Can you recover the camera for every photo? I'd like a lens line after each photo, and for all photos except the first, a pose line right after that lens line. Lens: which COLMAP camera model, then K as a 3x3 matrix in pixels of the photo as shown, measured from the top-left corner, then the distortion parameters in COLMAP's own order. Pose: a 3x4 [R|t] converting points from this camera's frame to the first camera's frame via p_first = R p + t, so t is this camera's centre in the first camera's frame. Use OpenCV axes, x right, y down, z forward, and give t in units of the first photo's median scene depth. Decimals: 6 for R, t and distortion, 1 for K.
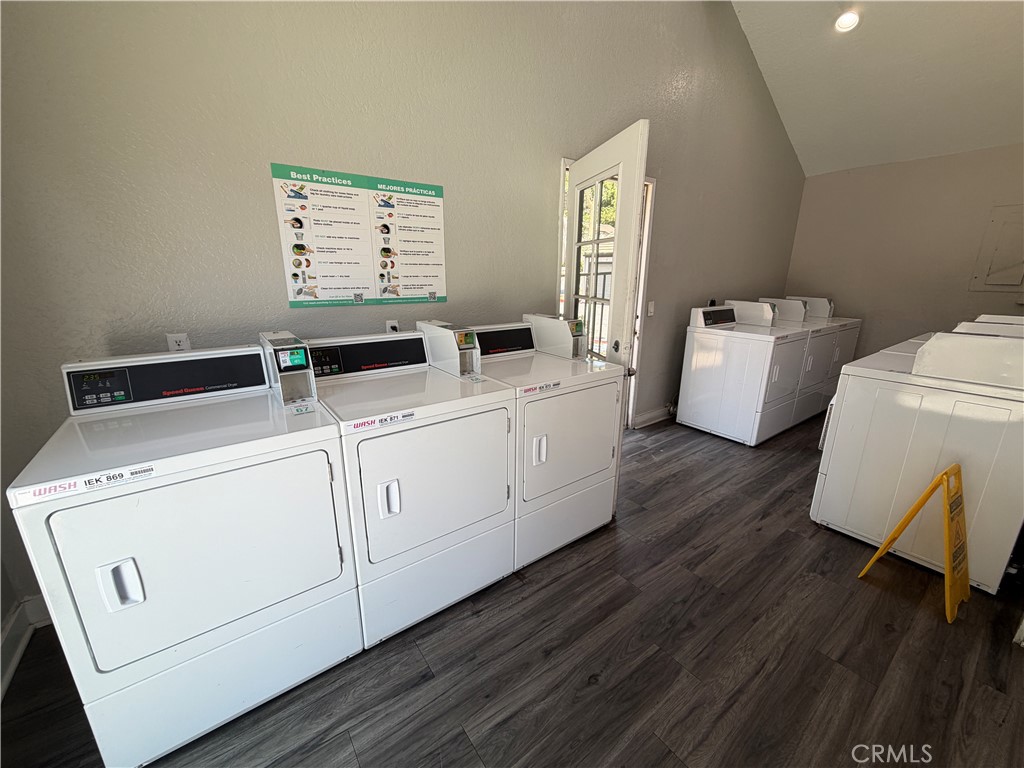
lens RADIAL K [[408.4, 0, 508.7], [0, 408.4, 381.8], [0, 0, 1]] dist [-0.000932, 0.000442]
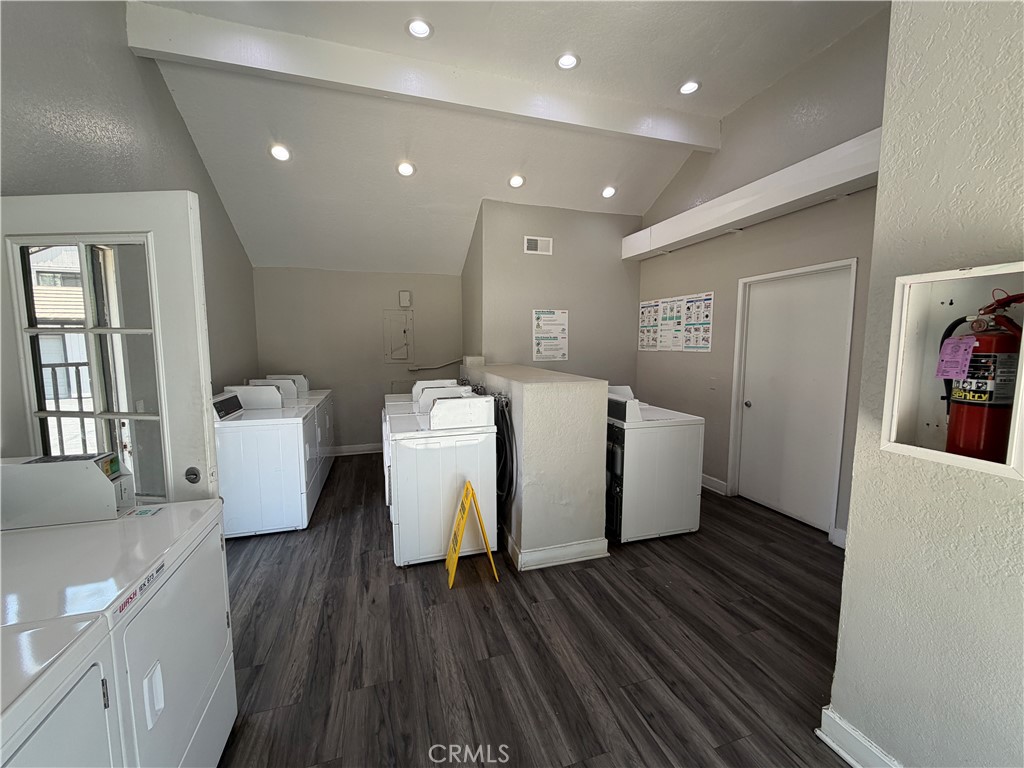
lens RADIAL K [[408.4, 0, 508.7], [0, 408.4, 381.8], [0, 0, 1]] dist [-0.000932, 0.000442]
pose [[0.319969, -0.097878, 0.942359, -0.210880], [0.253137, 0.967322, 0.014520, -0.111814], [-0.912985, 0.233900, 0.334289, 0.204117]]
